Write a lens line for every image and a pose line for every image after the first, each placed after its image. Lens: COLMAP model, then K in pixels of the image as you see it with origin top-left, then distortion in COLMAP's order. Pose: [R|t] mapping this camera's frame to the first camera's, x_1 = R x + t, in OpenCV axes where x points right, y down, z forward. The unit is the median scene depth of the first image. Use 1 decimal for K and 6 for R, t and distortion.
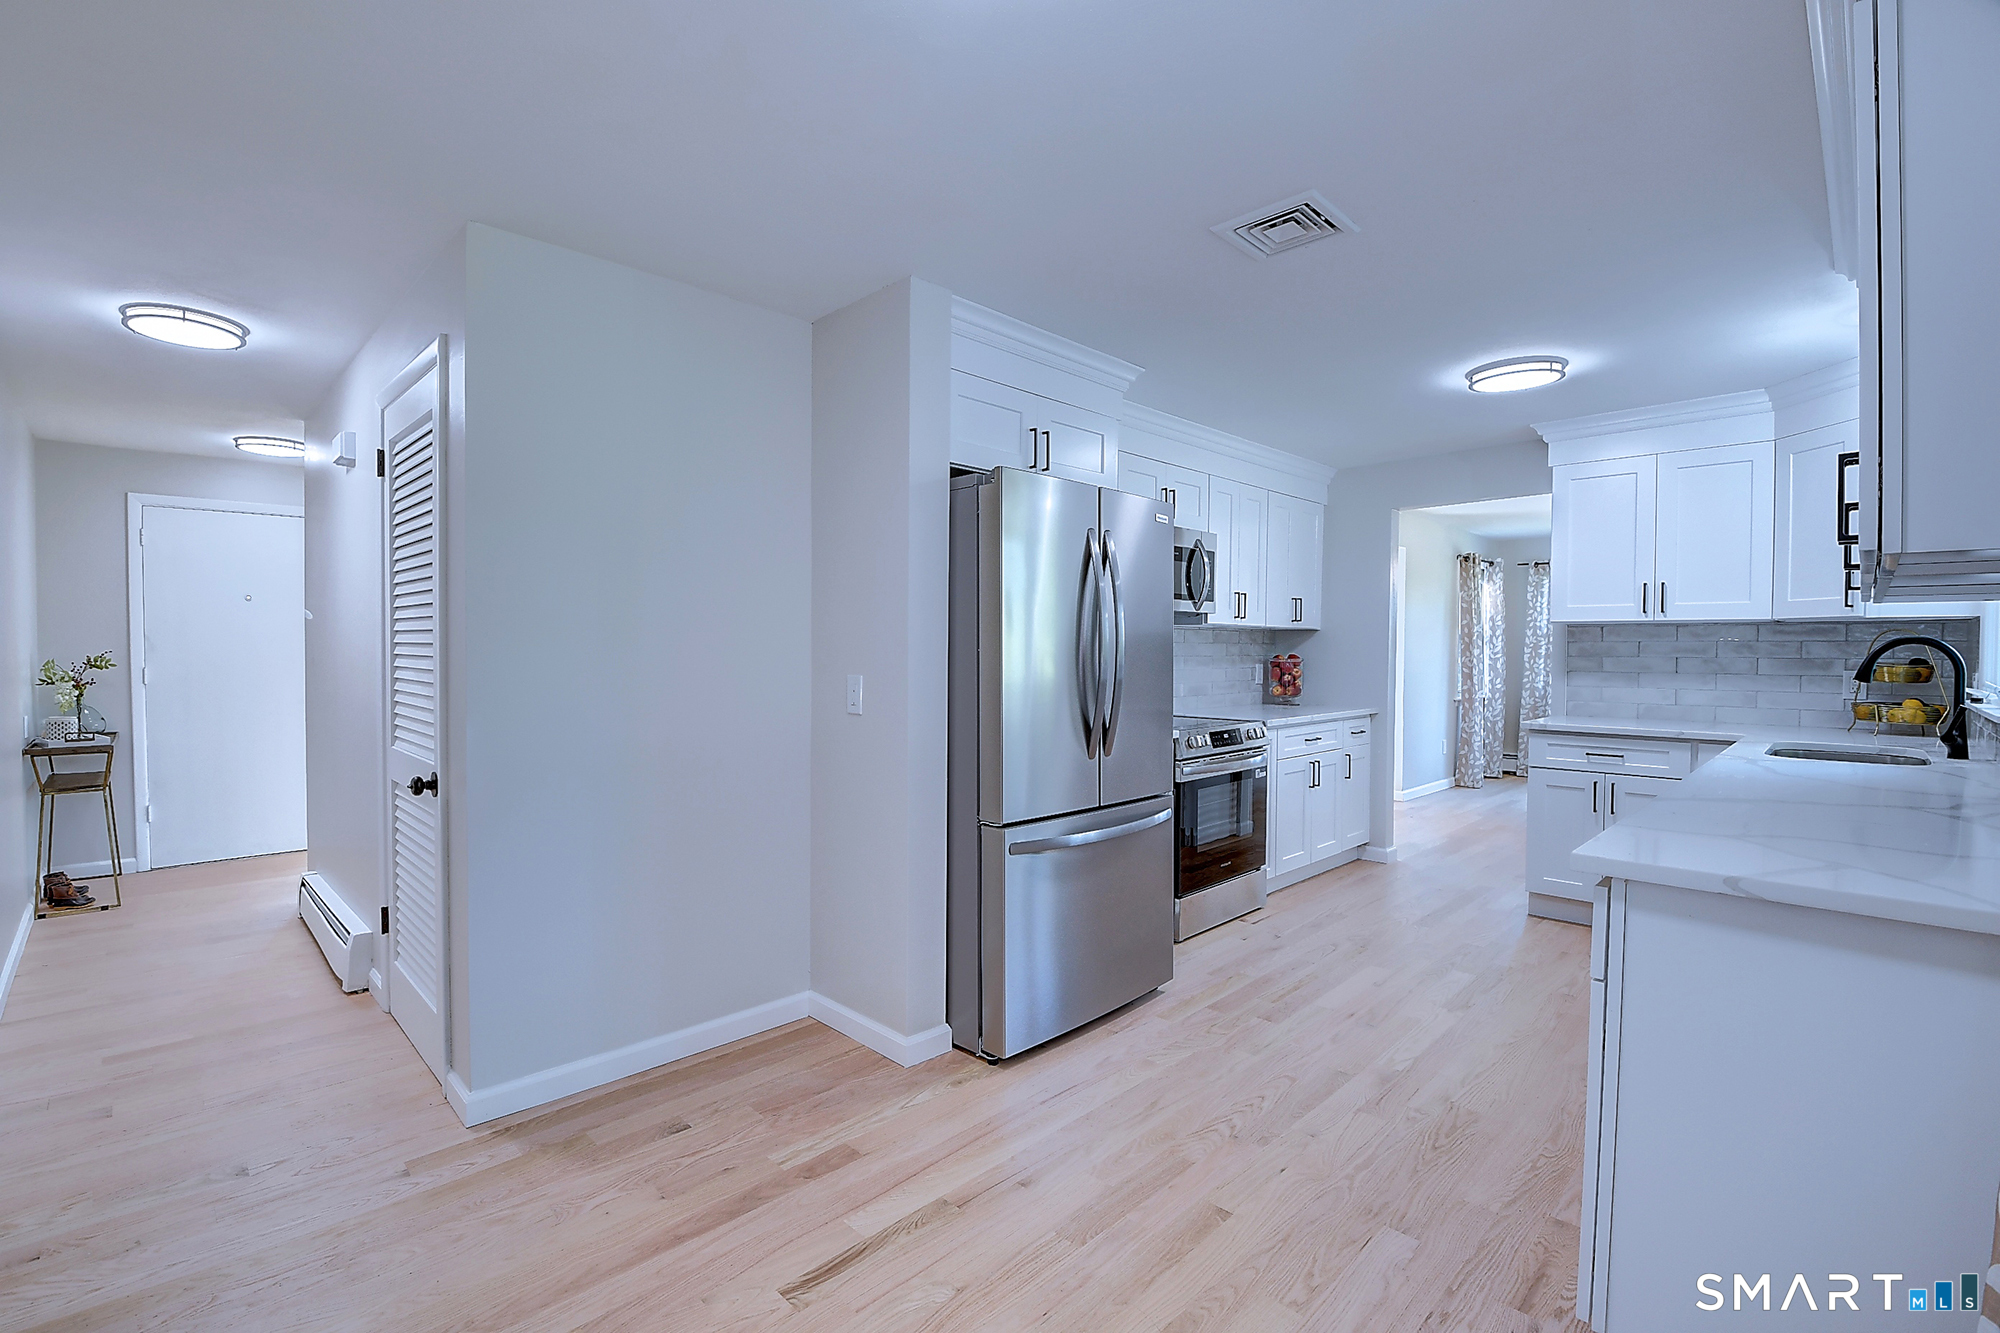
lens RADIAL K [[887.2, 0, 973.4], [0, 887.2, 669.6], [0, 0, 1]] dist [-0.002233, -0.000403]
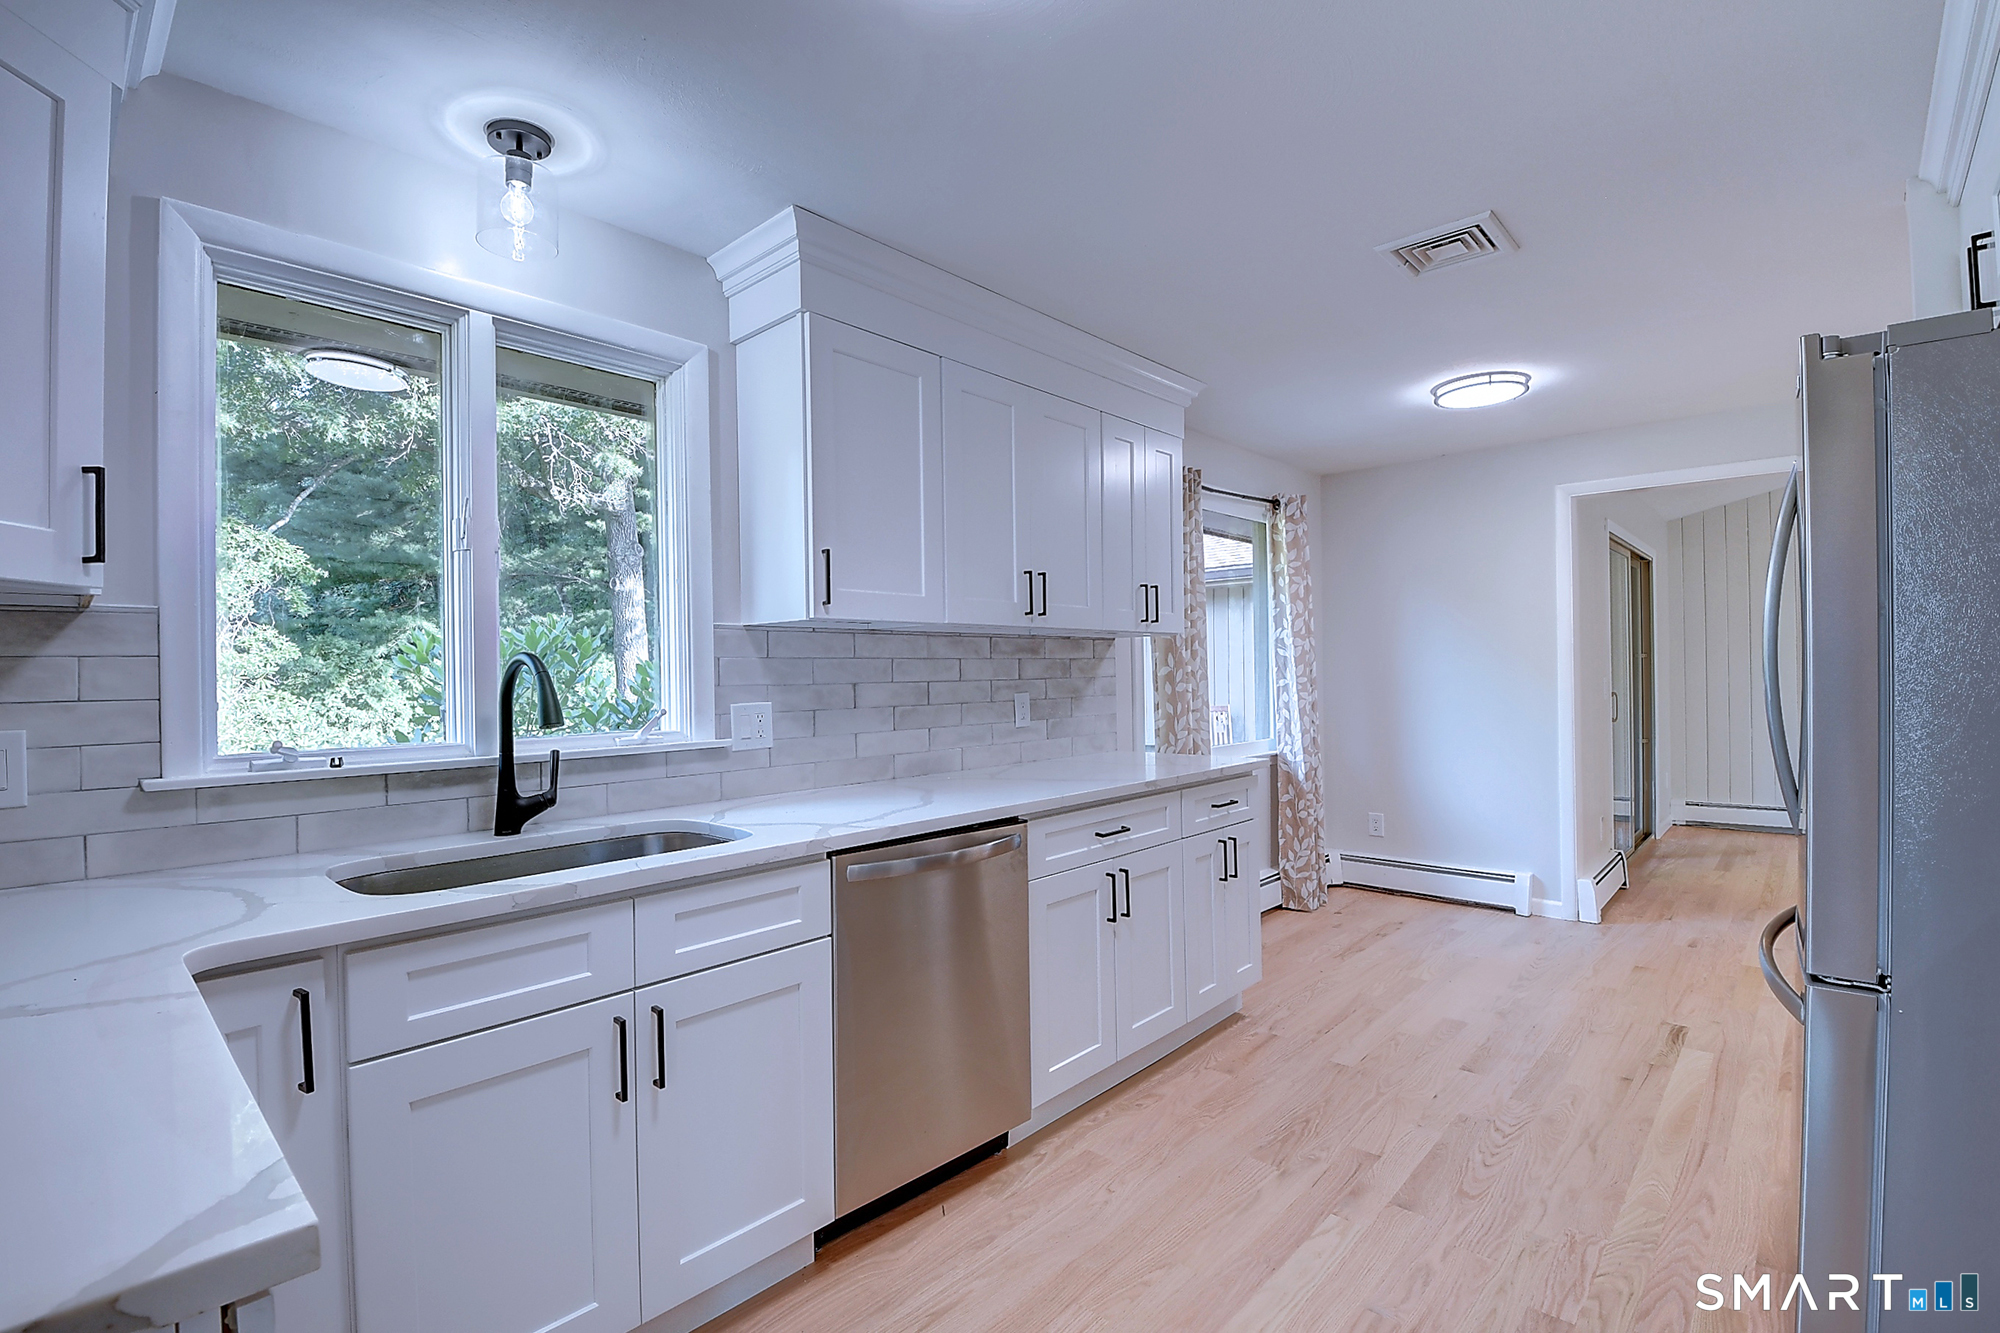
lens RADIAL K [[887.2, 0, 973.4], [0, 887.2, 669.6], [0, 0, 1]] dist [-0.002233, -0.000403]
pose [[-0.999563, -0.004810, -0.029165, 0.924324], [-0.005672, 0.999547, 0.029542, -0.045738], [0.029010, 0.029694, -0.999138, 1.973952]]
